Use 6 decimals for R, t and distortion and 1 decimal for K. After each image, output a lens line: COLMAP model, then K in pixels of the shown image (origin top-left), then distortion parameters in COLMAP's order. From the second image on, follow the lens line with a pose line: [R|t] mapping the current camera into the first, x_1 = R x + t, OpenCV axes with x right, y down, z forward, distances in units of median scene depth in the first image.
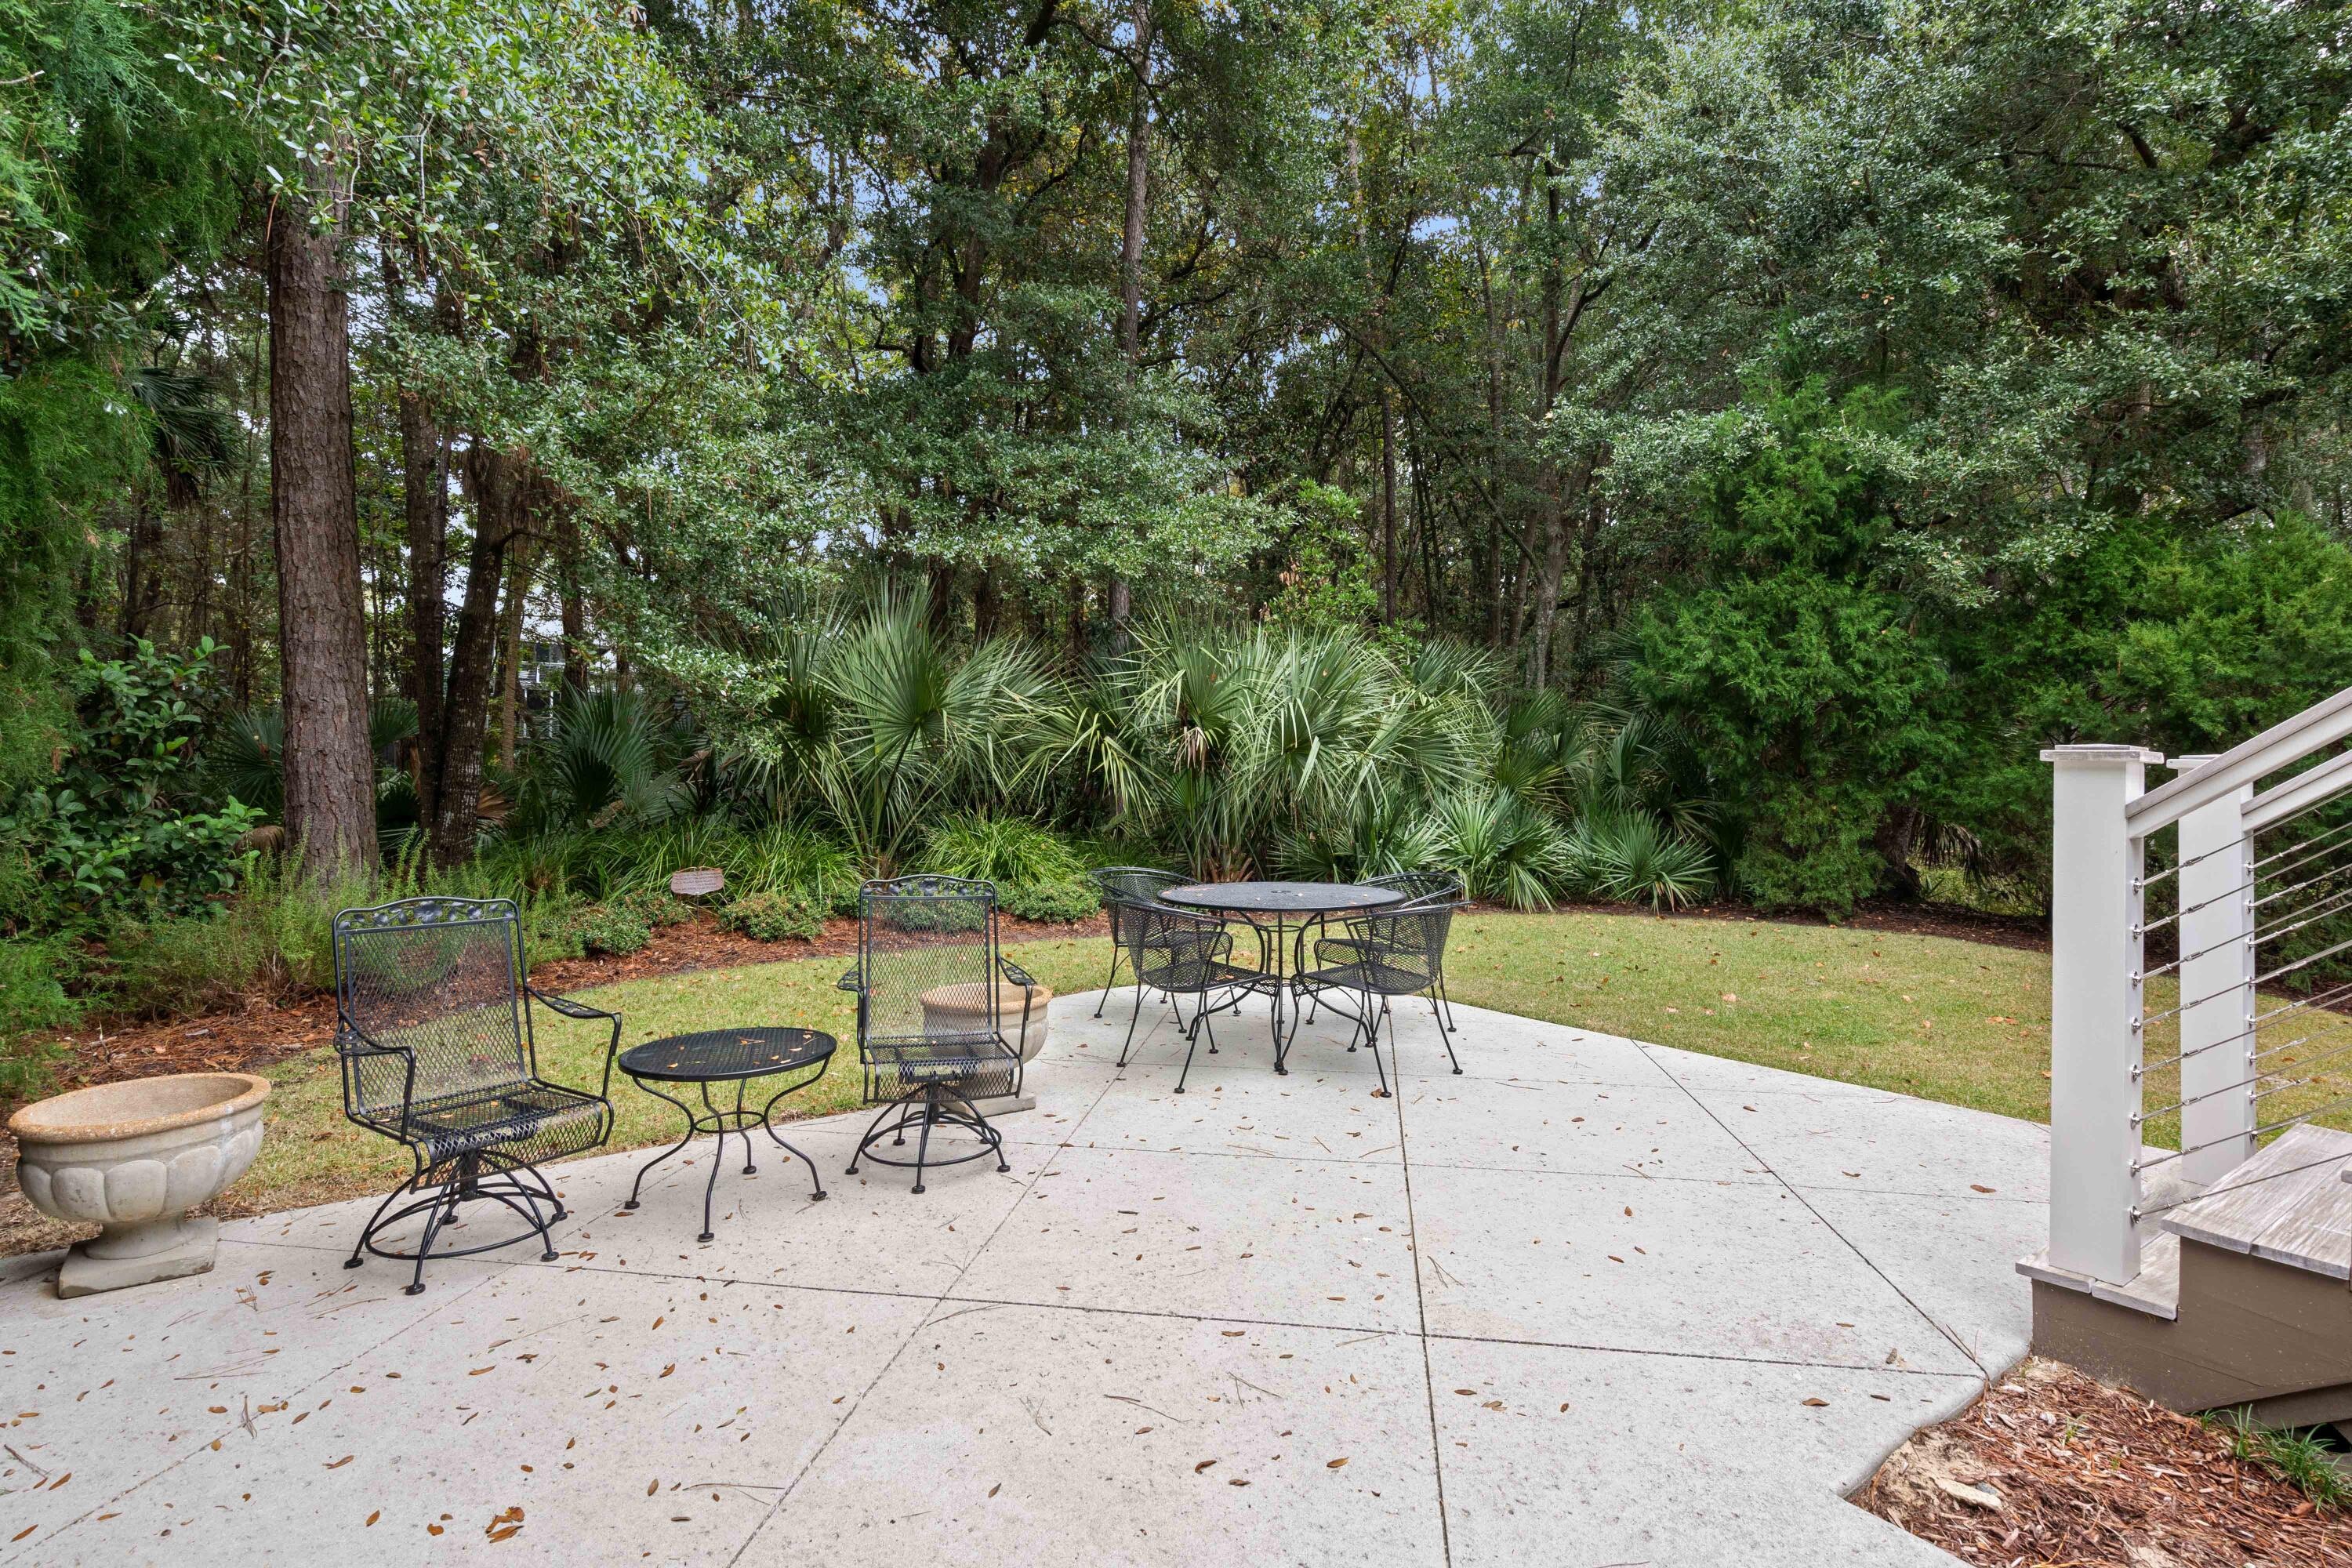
lens RADIAL K [[1165.1, 0, 1178.0], [0, 1165.1, 822.5], [0, 0, 1]] dist [-0.003748, -0.000272]
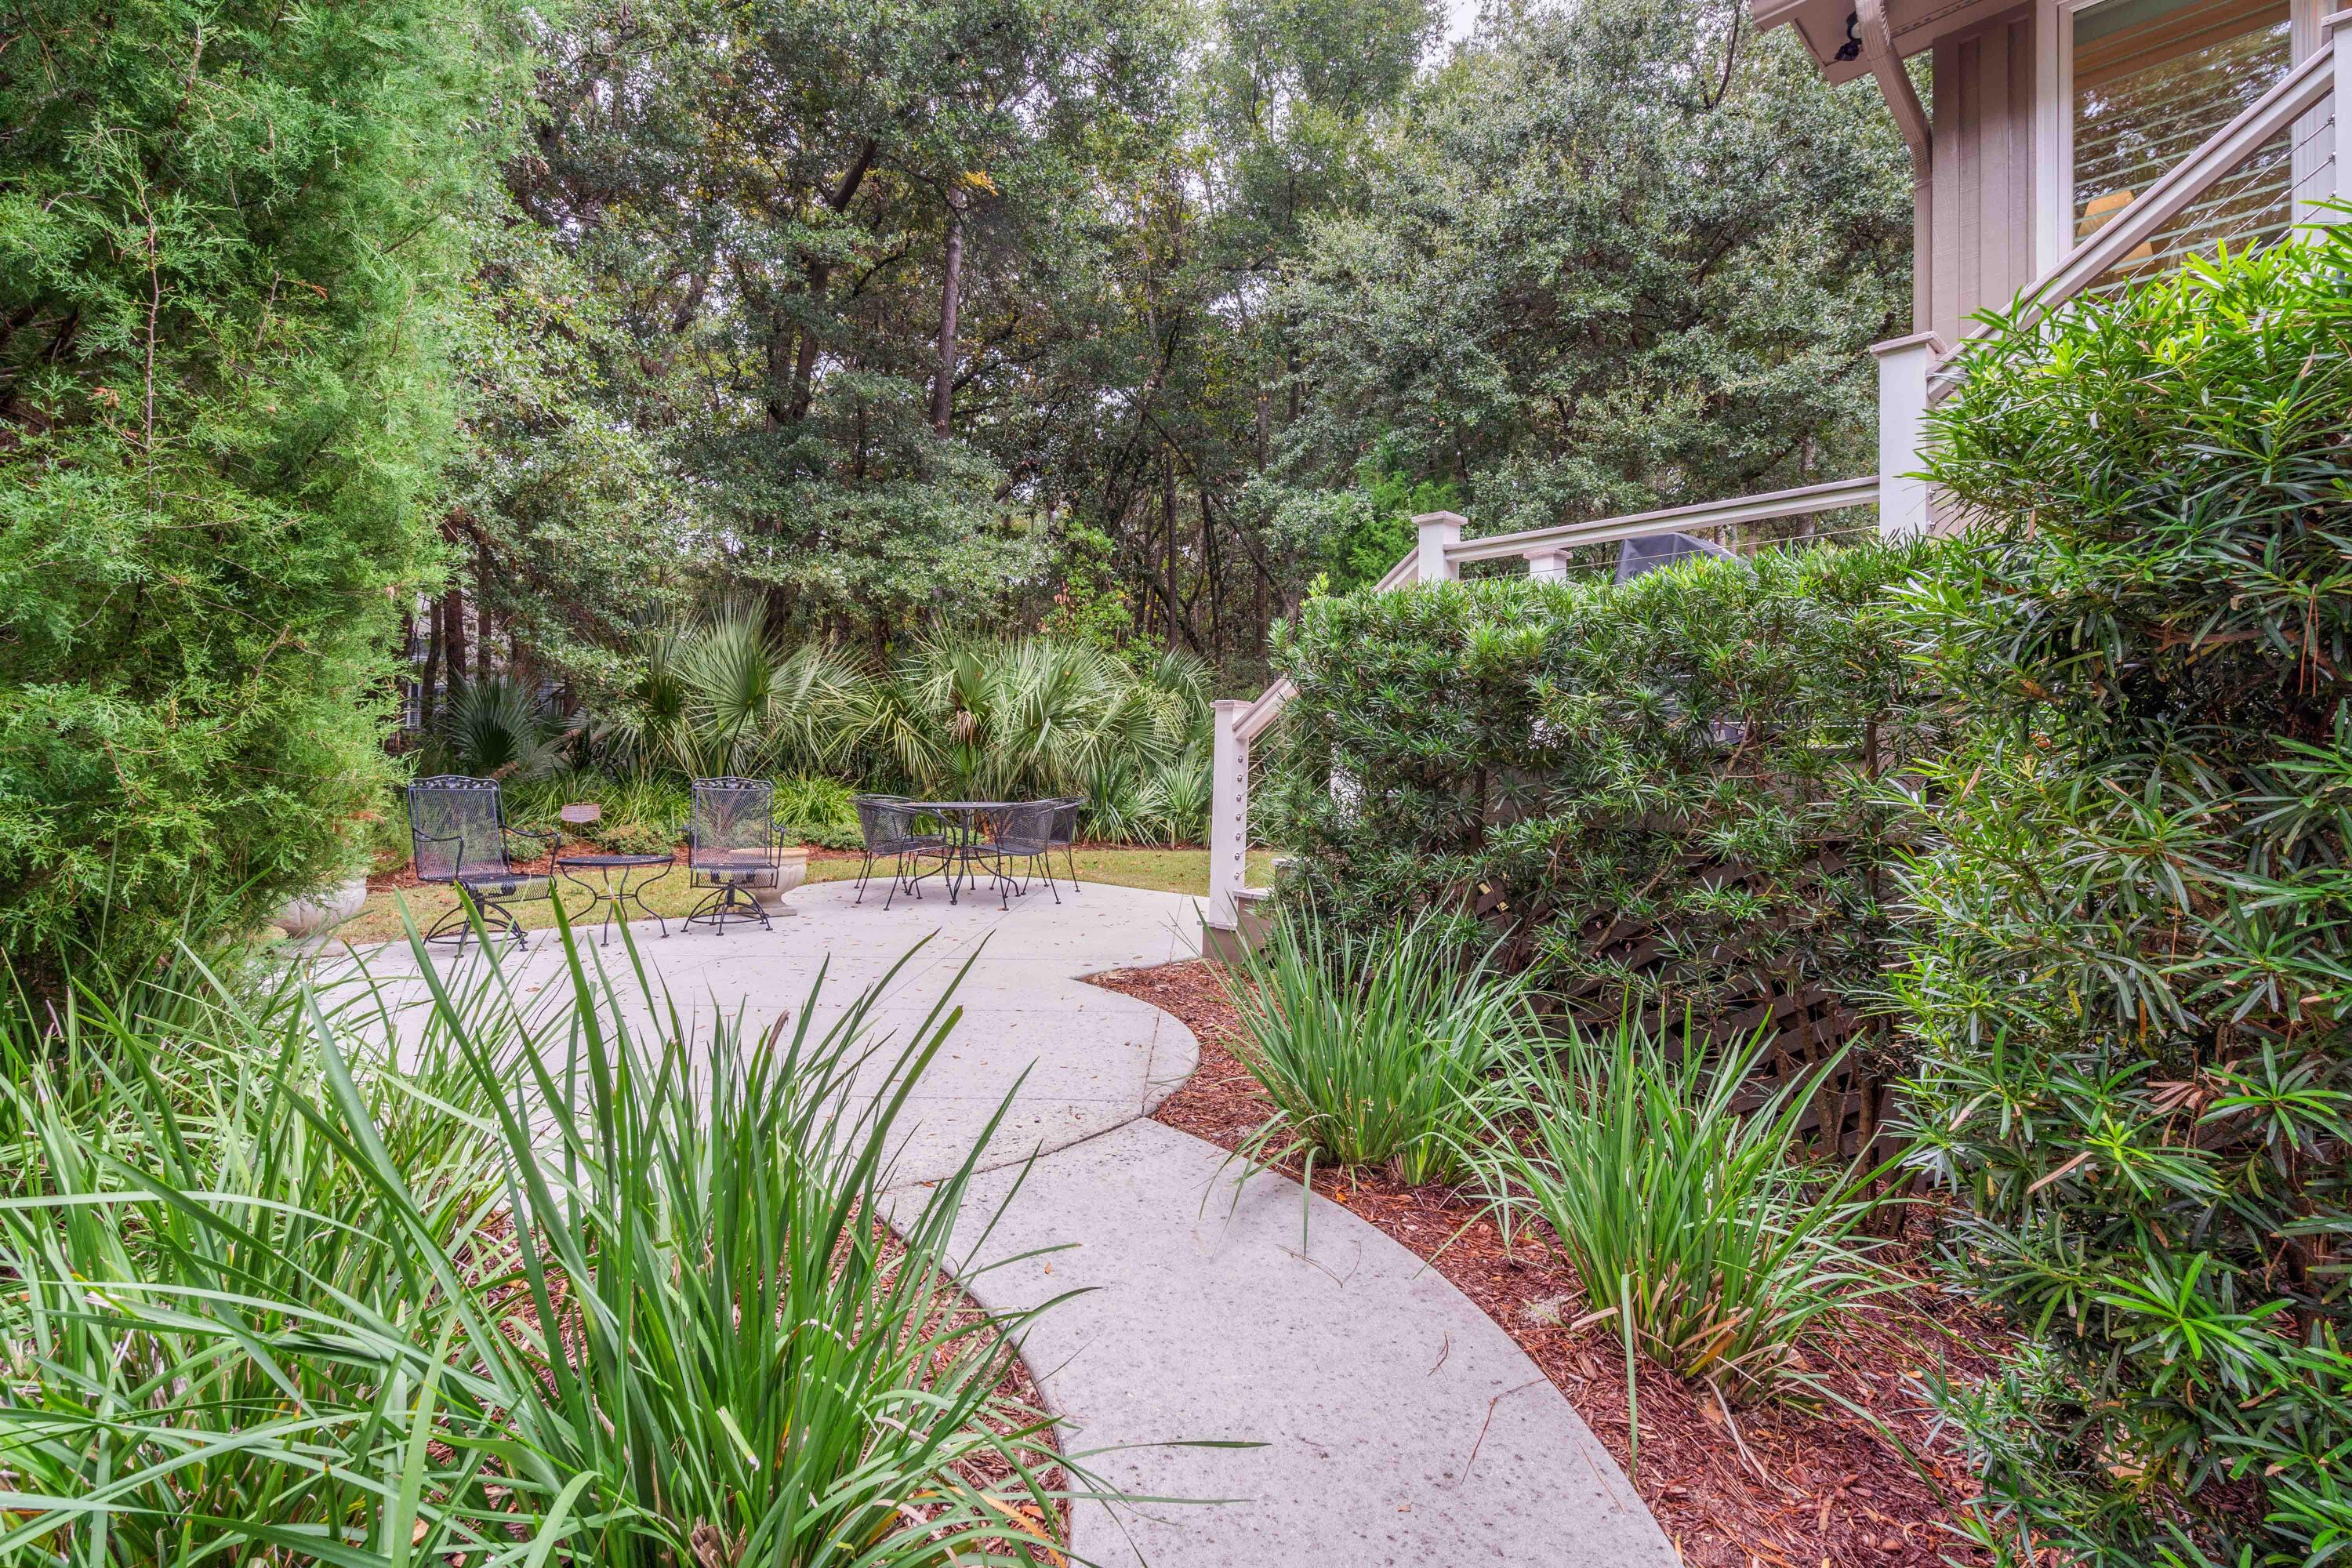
lens RADIAL K [[1094.9, 0, 1171.2], [0, 1094.9, 792.1], [0, 0, 1]] dist [-0.013300, 0.000195]
pose [[0.992180, 0.002116, 0.124801, 0.094836], [0.000751, 0.999737, -0.022920, 0.041818], [-0.124817, 0.022835, 0.991917, -0.288833]]
